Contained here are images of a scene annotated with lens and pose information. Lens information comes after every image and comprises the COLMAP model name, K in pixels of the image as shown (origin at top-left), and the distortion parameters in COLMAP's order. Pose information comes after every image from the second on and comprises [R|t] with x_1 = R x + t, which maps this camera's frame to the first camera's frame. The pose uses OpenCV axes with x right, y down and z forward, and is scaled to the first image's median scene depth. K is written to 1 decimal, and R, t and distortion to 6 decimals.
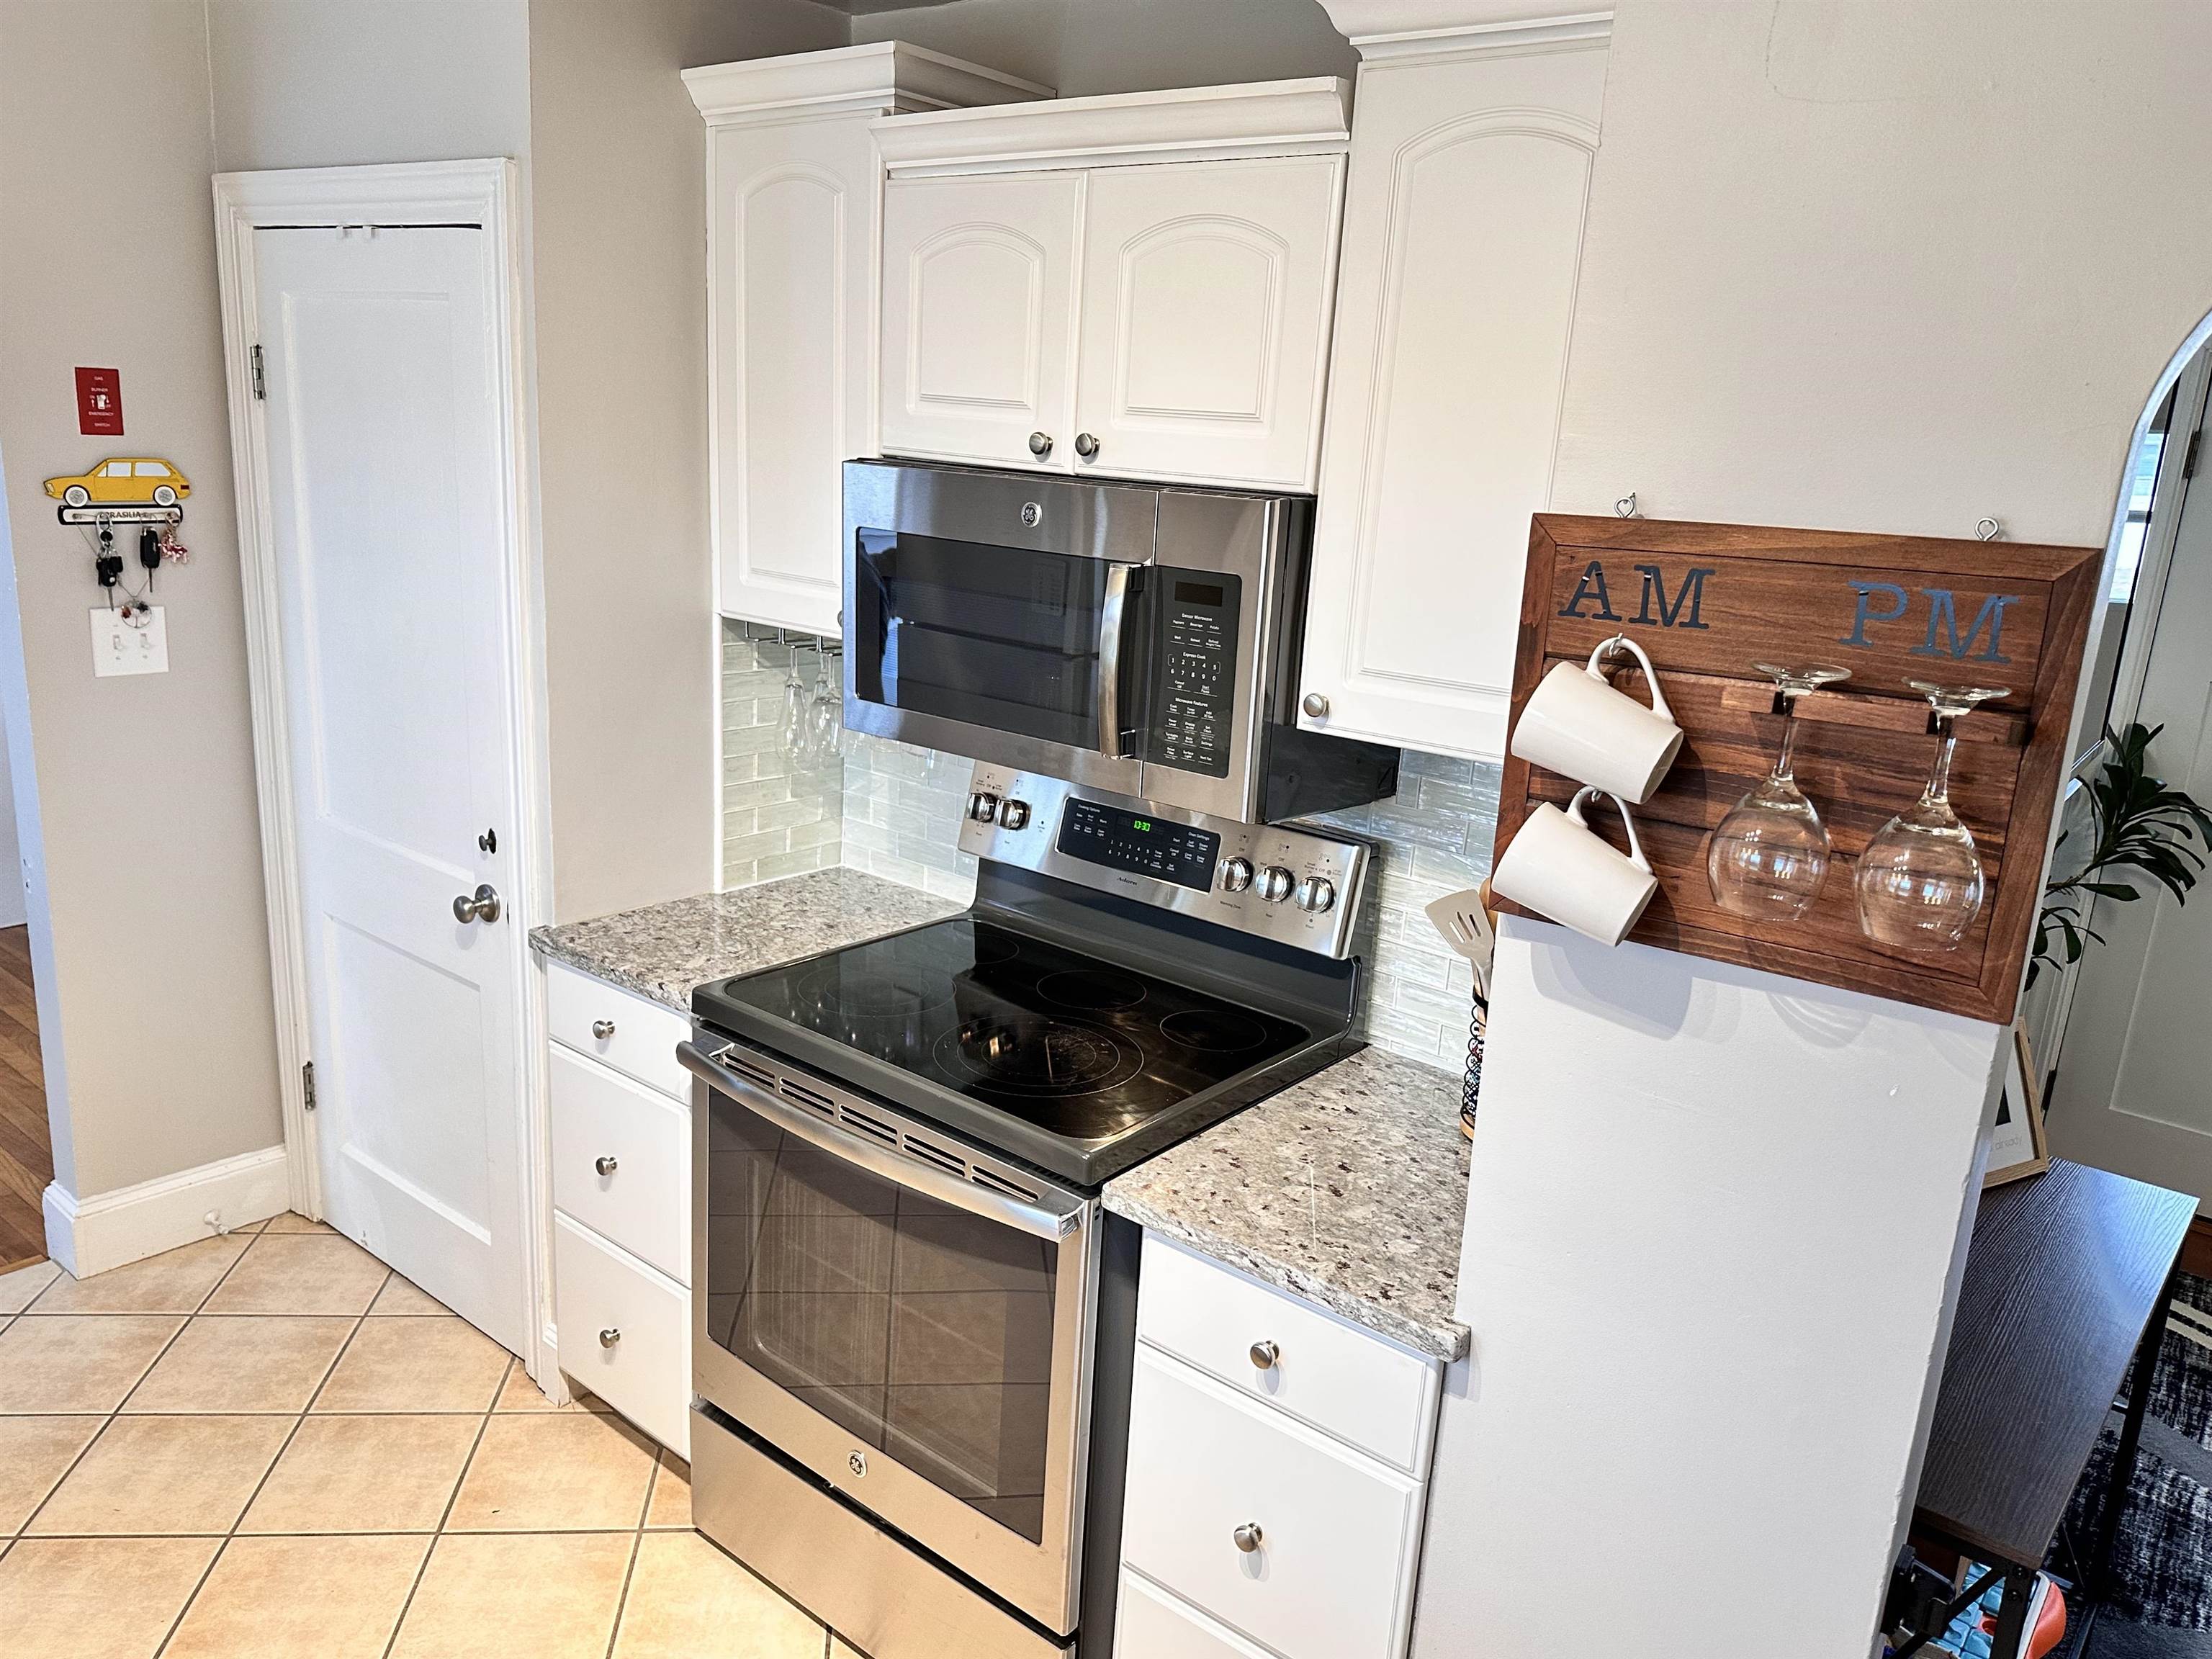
lens RADIAL K [[1608.6, 0, 1117.8], [0, 1608.6, 844.0], [0, 0, 1]] dist [-0.017906, -0.000080]
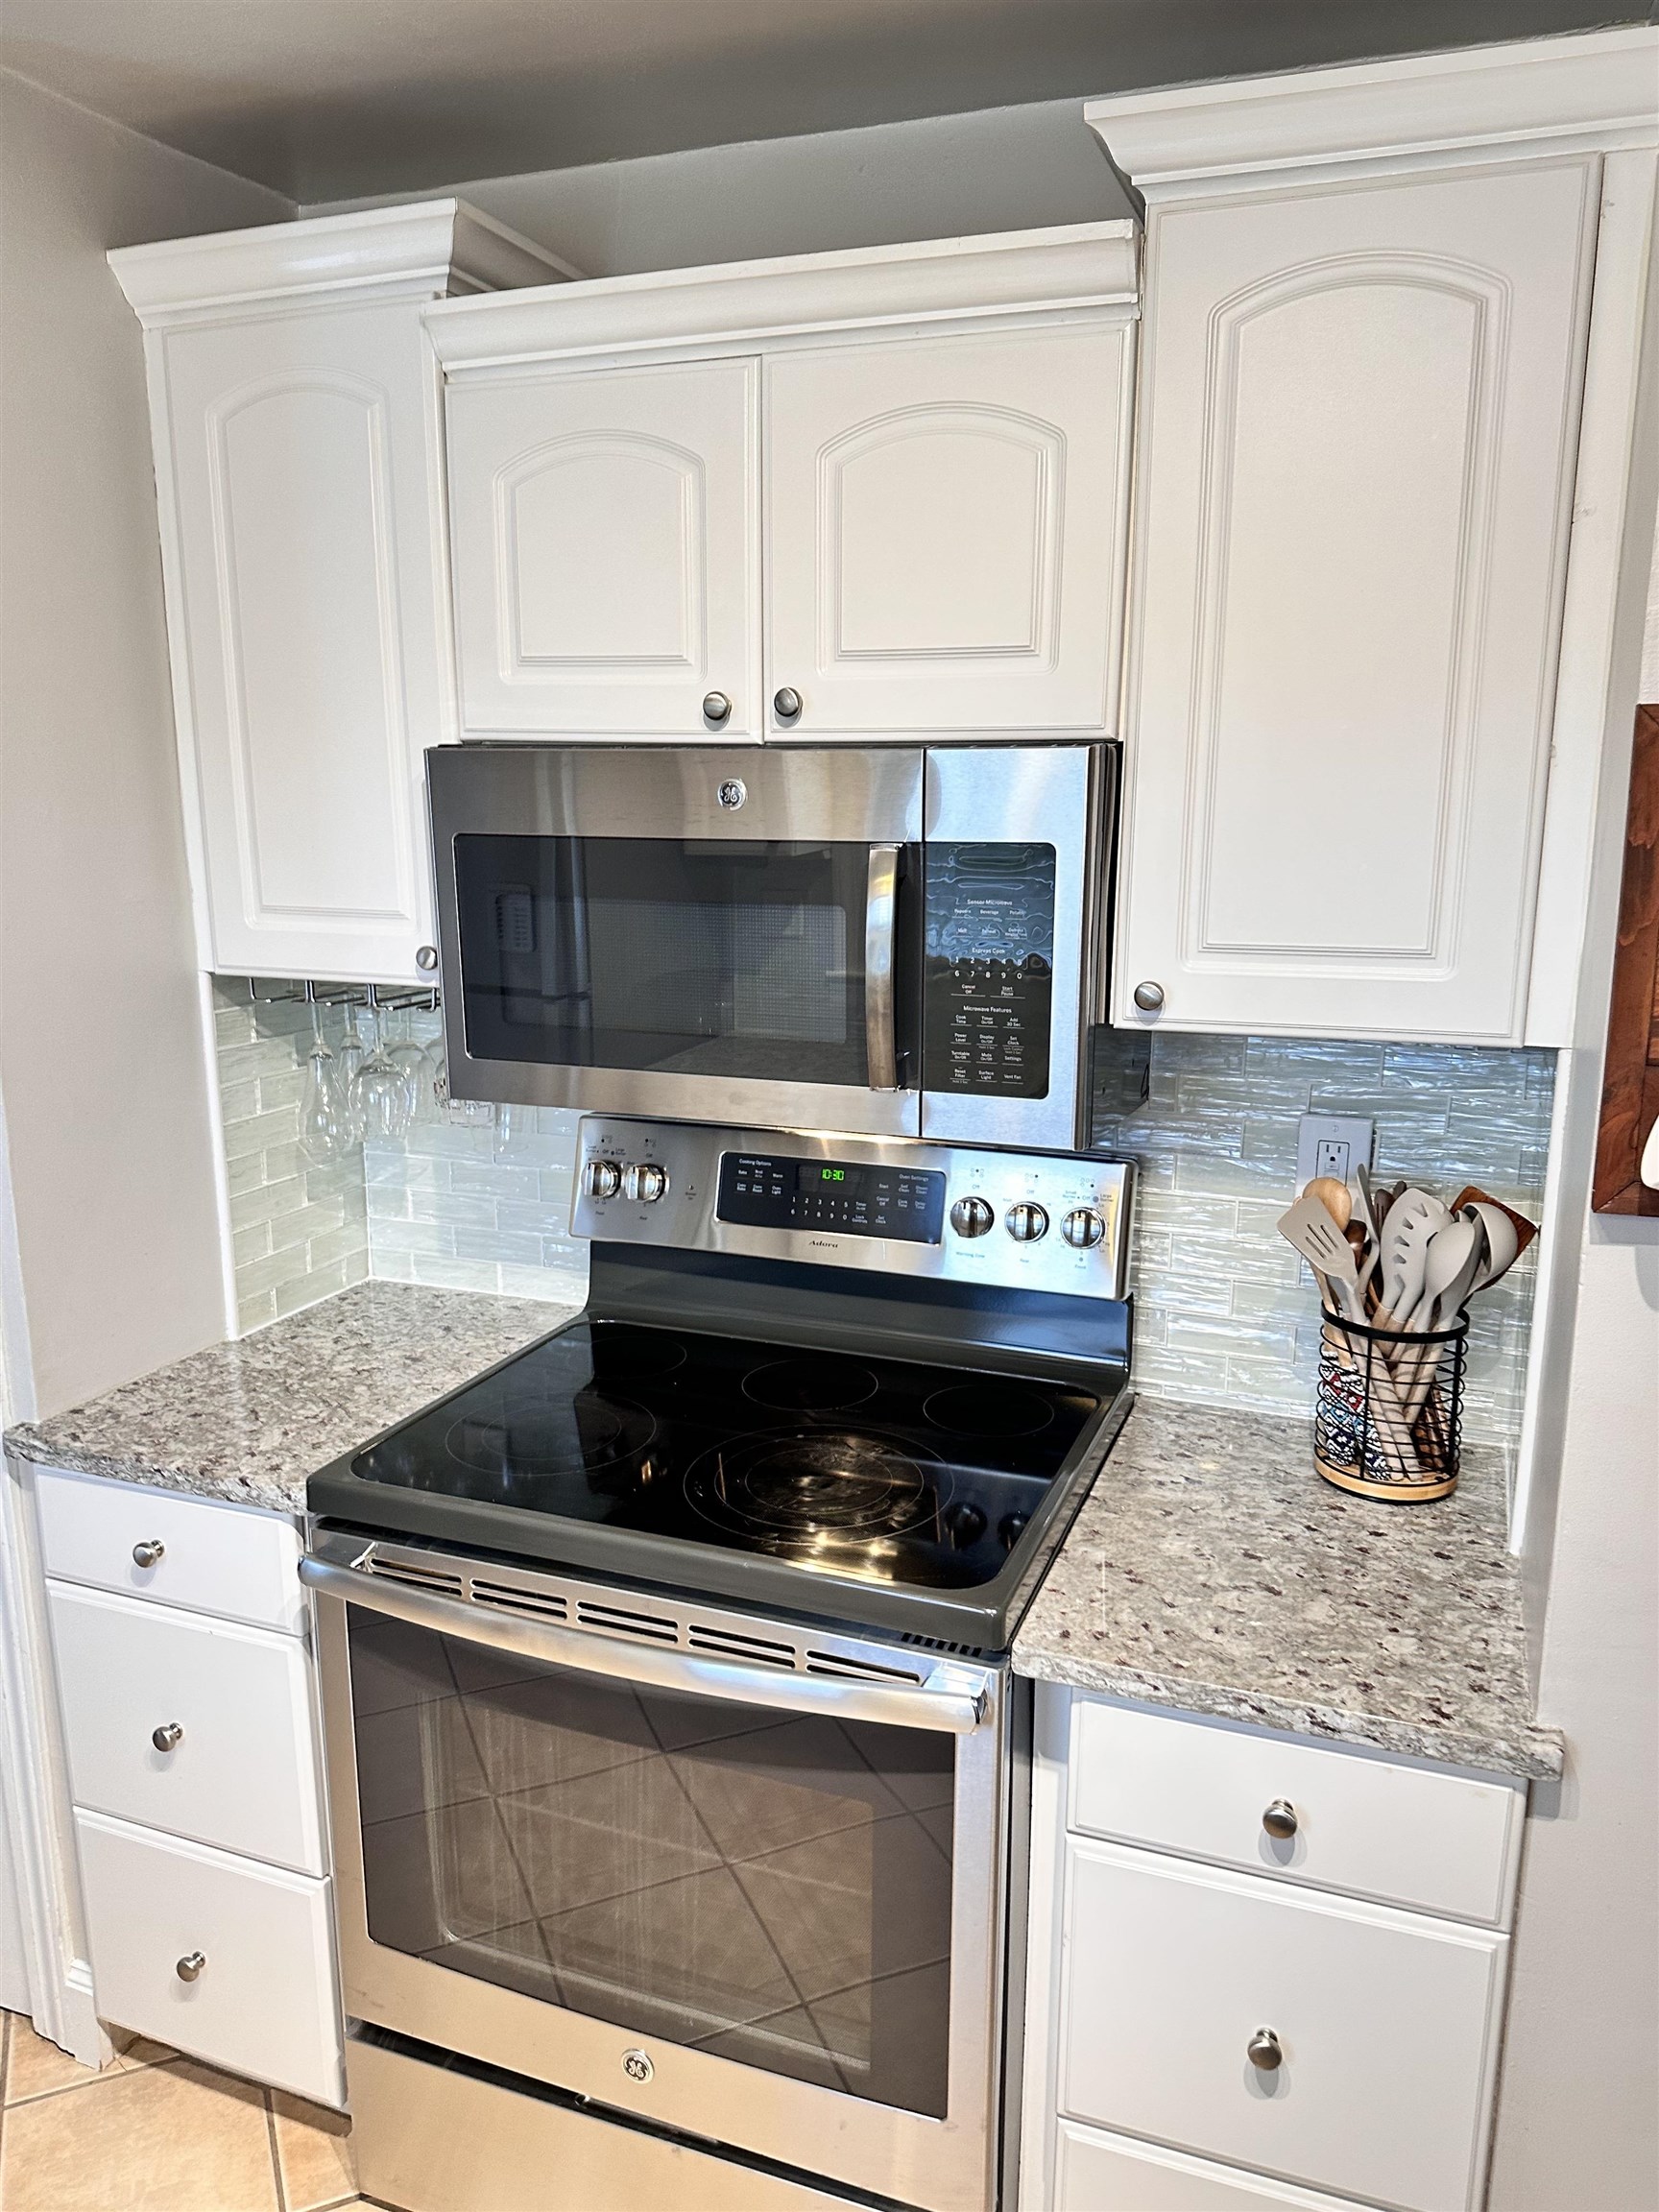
lens RADIAL K [[1608.6, 0, 899.5], [0, 1608.6, 1118.2], [0, 0, 1]] dist [-0.017906, -0.000080]
pose [[0.947769, -0.122998, 0.294288, -0.200376], [0.133302, 0.990960, -0.015133, -0.024388], [-0.289767, 0.053571, 0.955597, 0.215924]]
